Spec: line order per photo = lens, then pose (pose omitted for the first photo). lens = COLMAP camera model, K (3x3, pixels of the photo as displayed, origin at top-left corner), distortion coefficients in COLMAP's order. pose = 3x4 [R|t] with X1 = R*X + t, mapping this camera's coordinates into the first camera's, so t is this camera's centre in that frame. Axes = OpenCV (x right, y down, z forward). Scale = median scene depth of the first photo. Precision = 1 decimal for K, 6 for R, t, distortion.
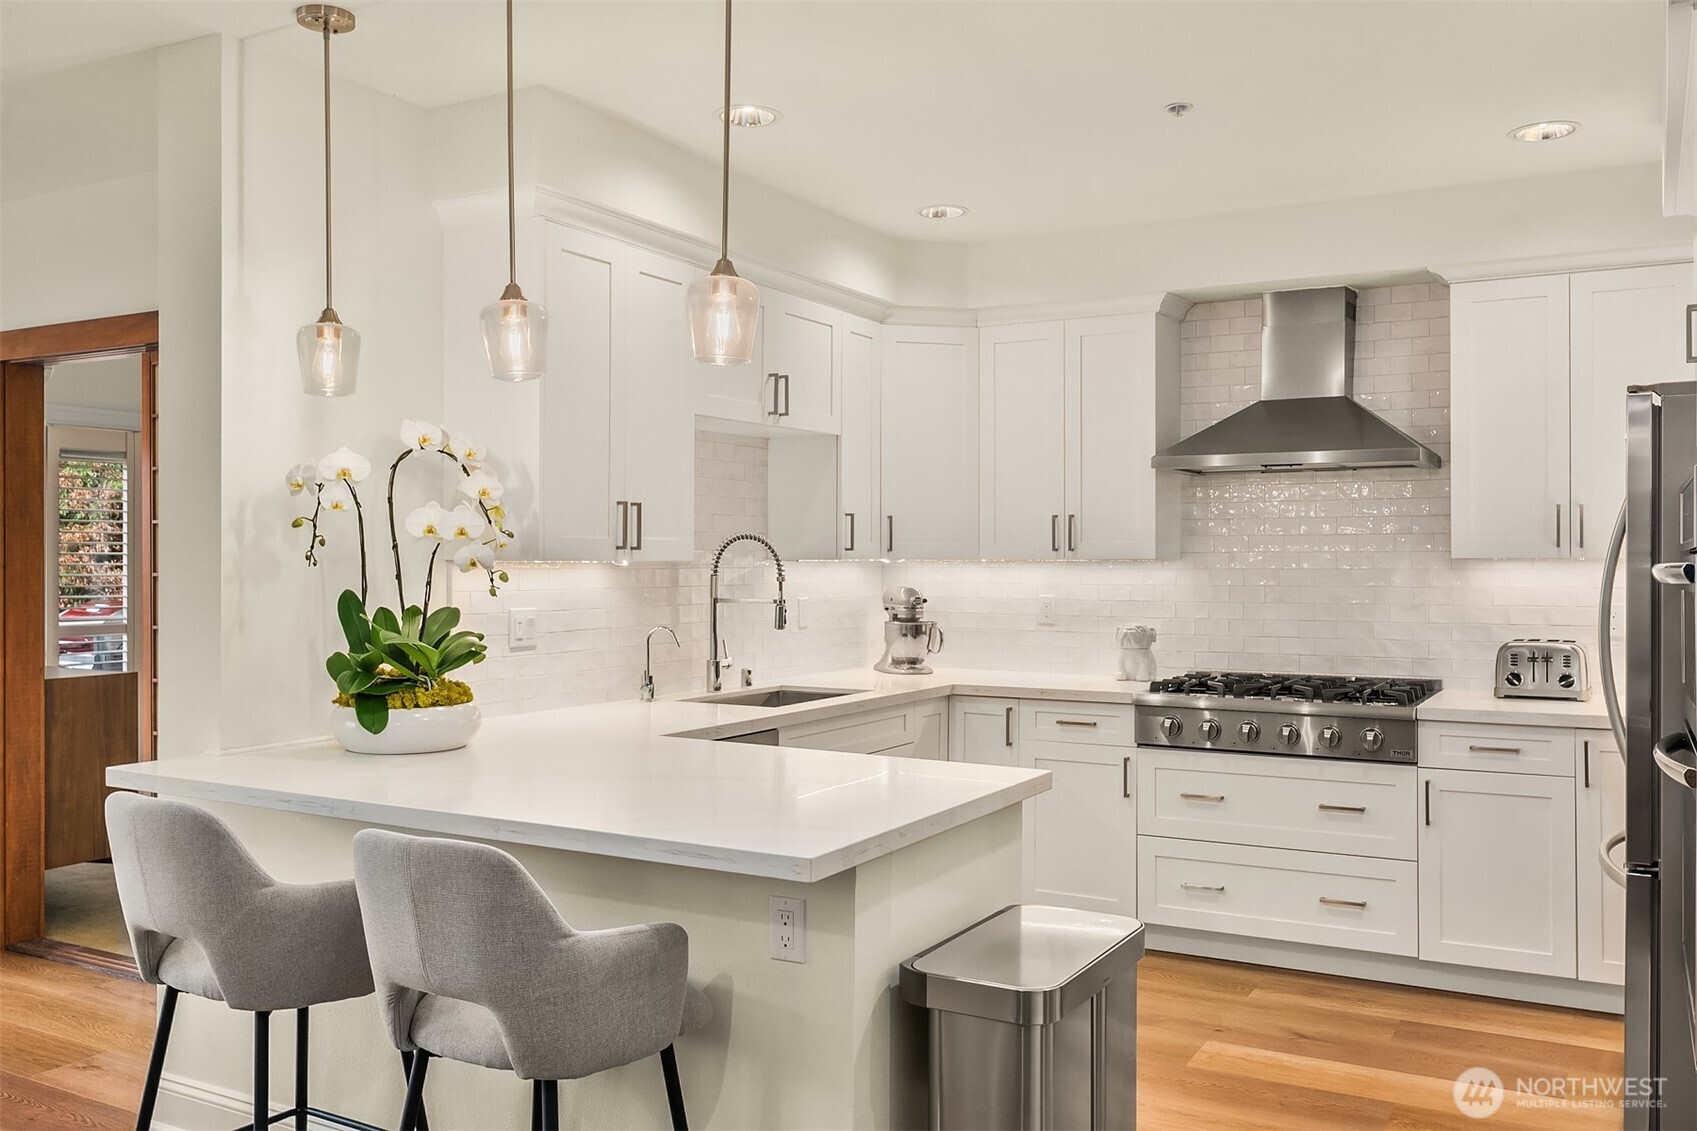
lens RADIAL K [[1419.3, 0, 845.5], [0, 1419.3, 557.7], [0, 0, 1]] dist [-0.006059, -0.007457]
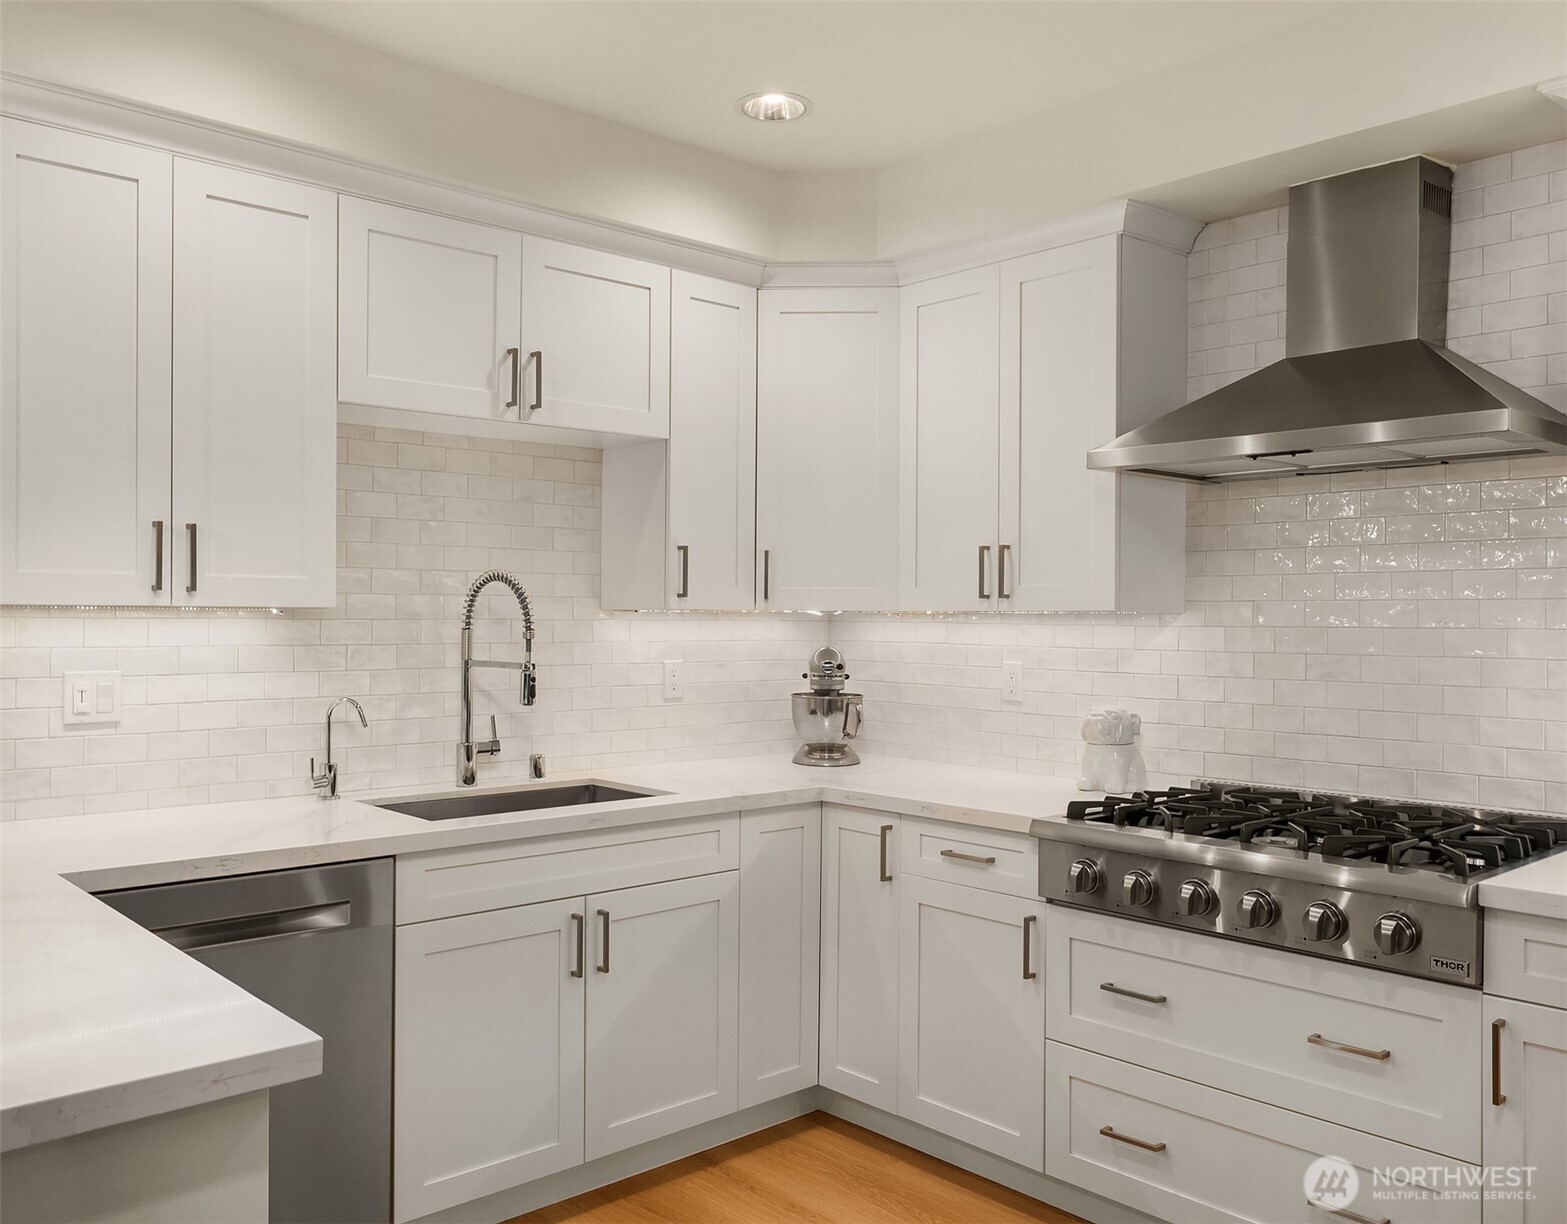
lens RADIAL K [[1310.6, 0, 783.4], [0, 1310.6, 614.9], [0, 0, 1]] dist [-0.006399, 0.018233]
pose [[0.949690, 0.005957, -0.313135, 0.266346], [-0.005110, 0.999981, 0.003525, 0.001707], [0.313150, -0.001747, 0.949702, 0.382001]]
